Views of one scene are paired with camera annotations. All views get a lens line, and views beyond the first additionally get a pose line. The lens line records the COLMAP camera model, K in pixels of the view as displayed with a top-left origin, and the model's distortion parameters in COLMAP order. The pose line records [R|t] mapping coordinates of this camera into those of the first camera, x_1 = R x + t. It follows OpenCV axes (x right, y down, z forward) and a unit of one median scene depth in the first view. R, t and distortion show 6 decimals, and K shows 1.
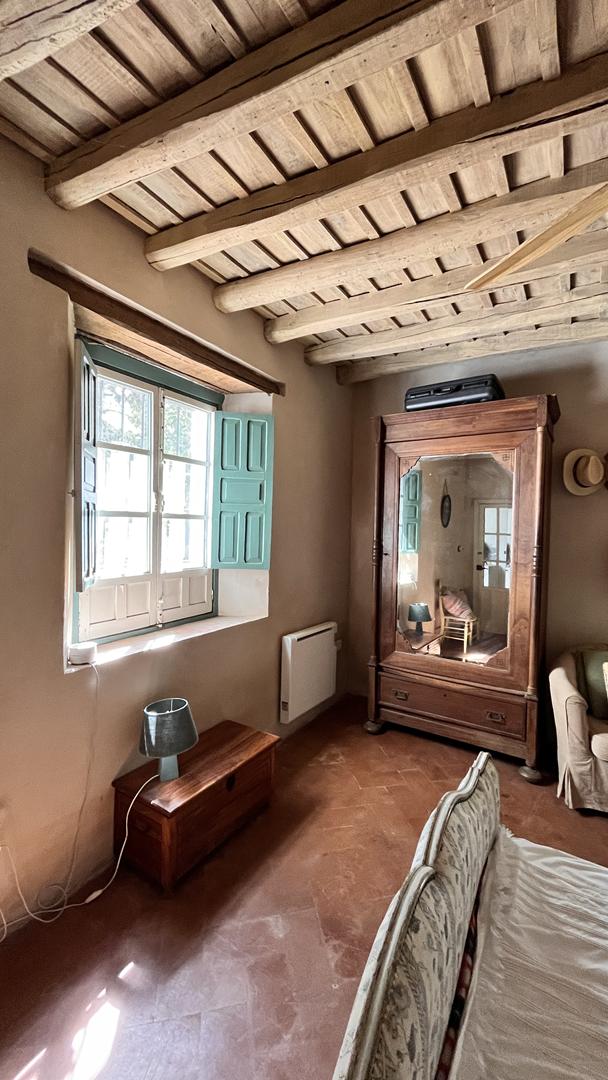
lens RADIAL K [[468.7, 0, 305.0], [0, 468.7, 537.9], [0, 0, 1]] dist [0.001560, -0.000260]
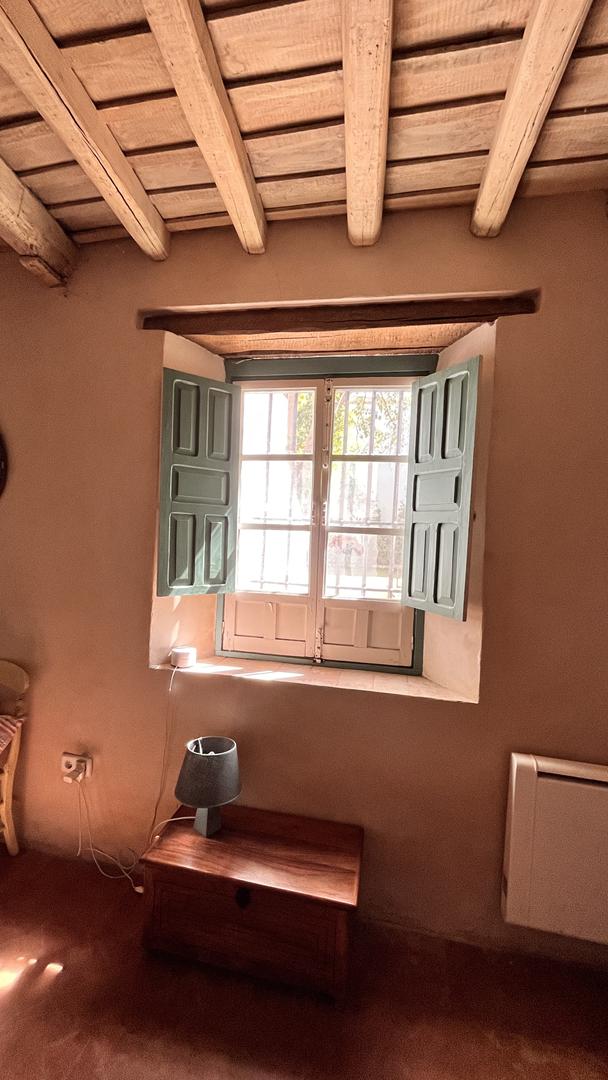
lens RADIAL K [[437.1, 0, 297.8], [0, 437.1, 539.1], [0, 0, 1]] dist [-0.007412, 0.000824]
pose [[0.316504, -0.002839, -0.948587, 0.417914], [-0.061794, 0.997810, -0.023605, -0.008405], [0.946576, 0.066088, 0.315635, 0.704439]]
